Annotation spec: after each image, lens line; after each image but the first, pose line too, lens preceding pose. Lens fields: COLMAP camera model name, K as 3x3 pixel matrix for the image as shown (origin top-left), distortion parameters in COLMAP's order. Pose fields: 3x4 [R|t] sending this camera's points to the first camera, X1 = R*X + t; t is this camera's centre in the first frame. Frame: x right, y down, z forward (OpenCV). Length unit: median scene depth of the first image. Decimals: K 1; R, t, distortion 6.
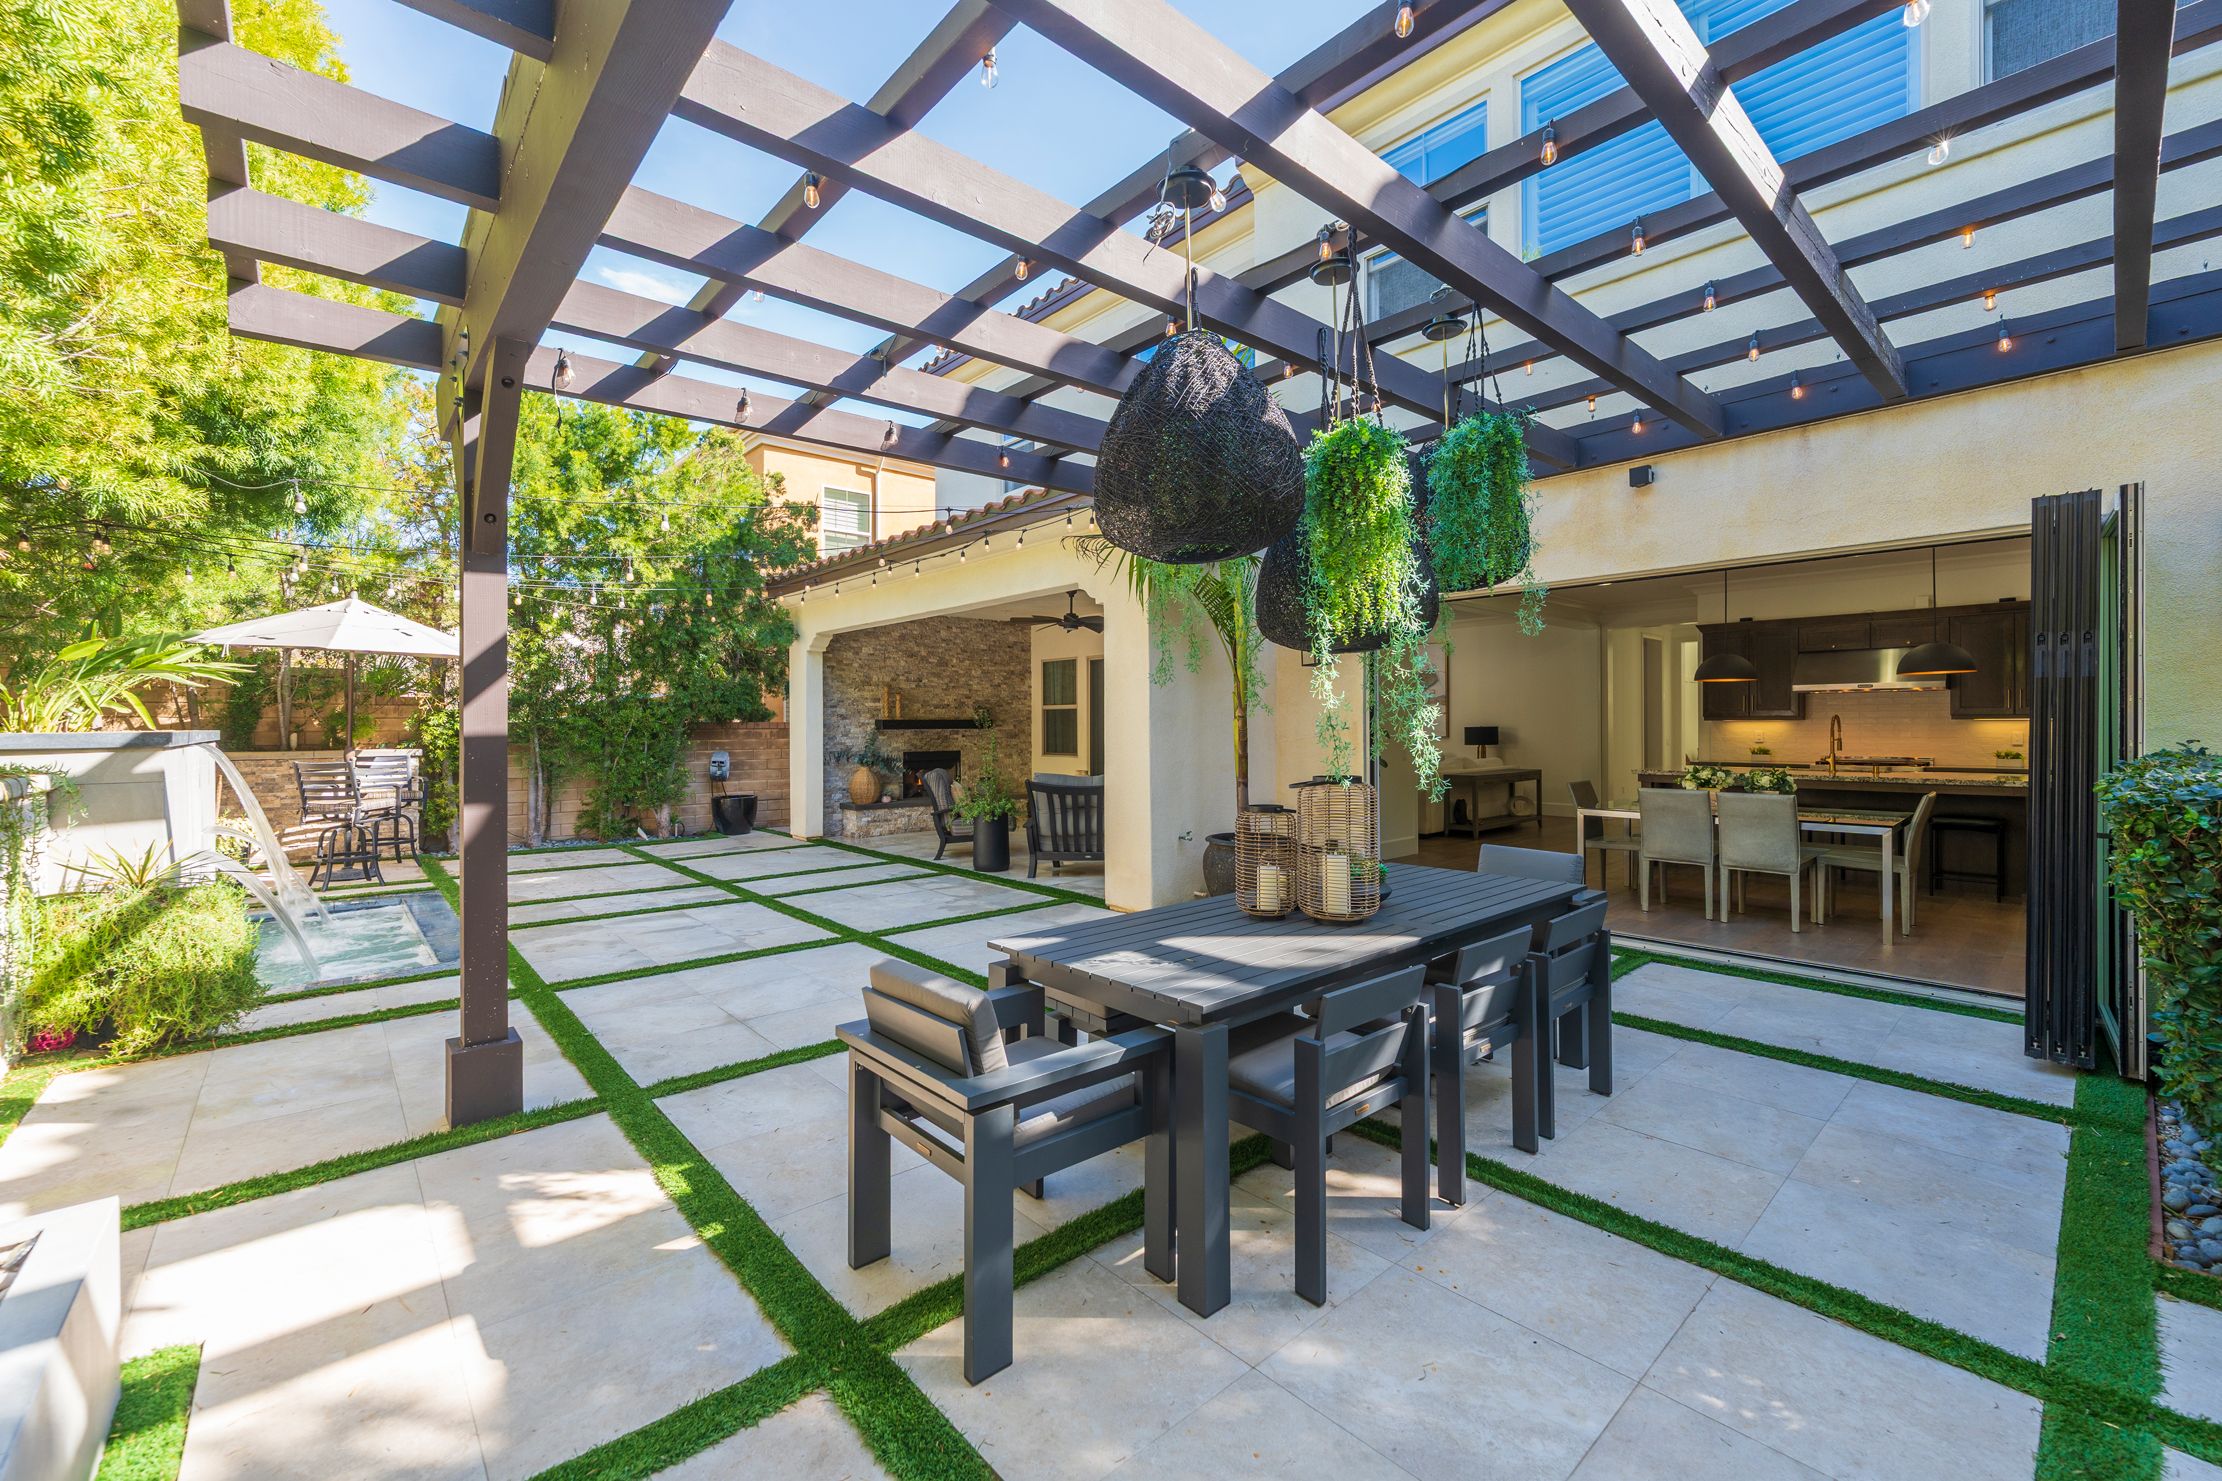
lens RADIAL K [[899.4, 0, 1105.9], [0, 899.4, 731.7], [0, 0, 1]] dist [-0.003851, -0.000289]
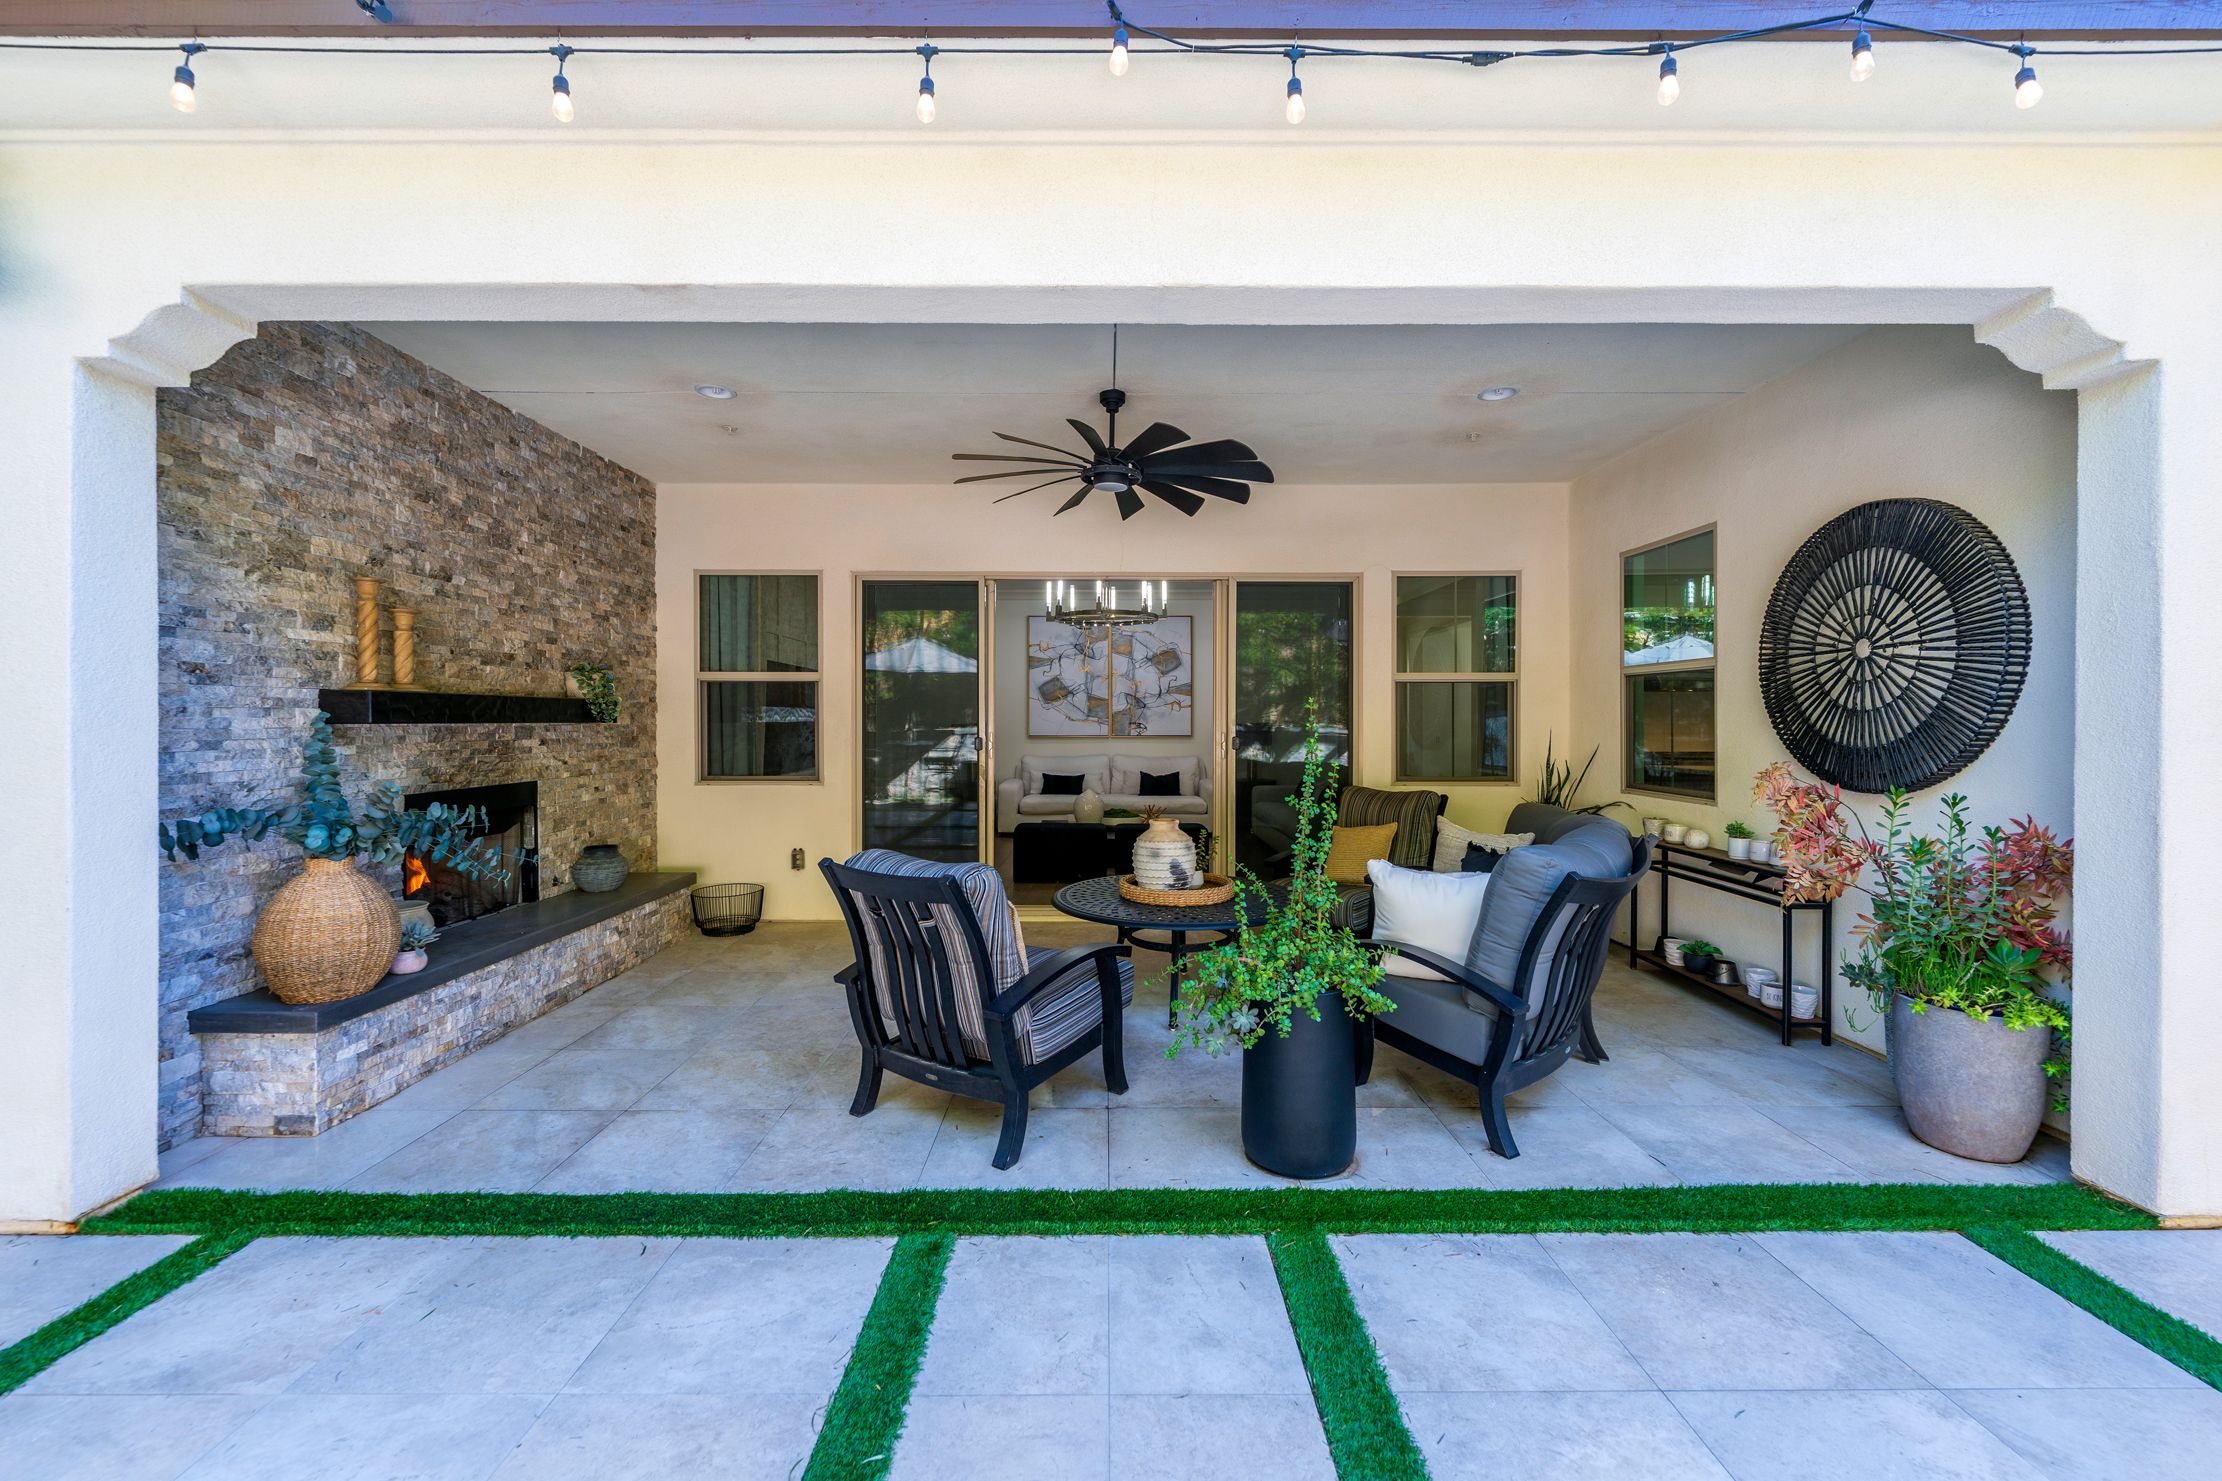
lens RADIAL K [[899.4, 0, 1109.6], [0, 899.4, 728.8], [0, 0, 1]] dist [-0.003851, -0.000289]
pose [[0.664336, -0.001888, 0.747431, -0.290533], [0.003843, 0.999992, -0.000890, 0.000548], [-0.747424, 0.003464, 0.664338, 0.593520]]
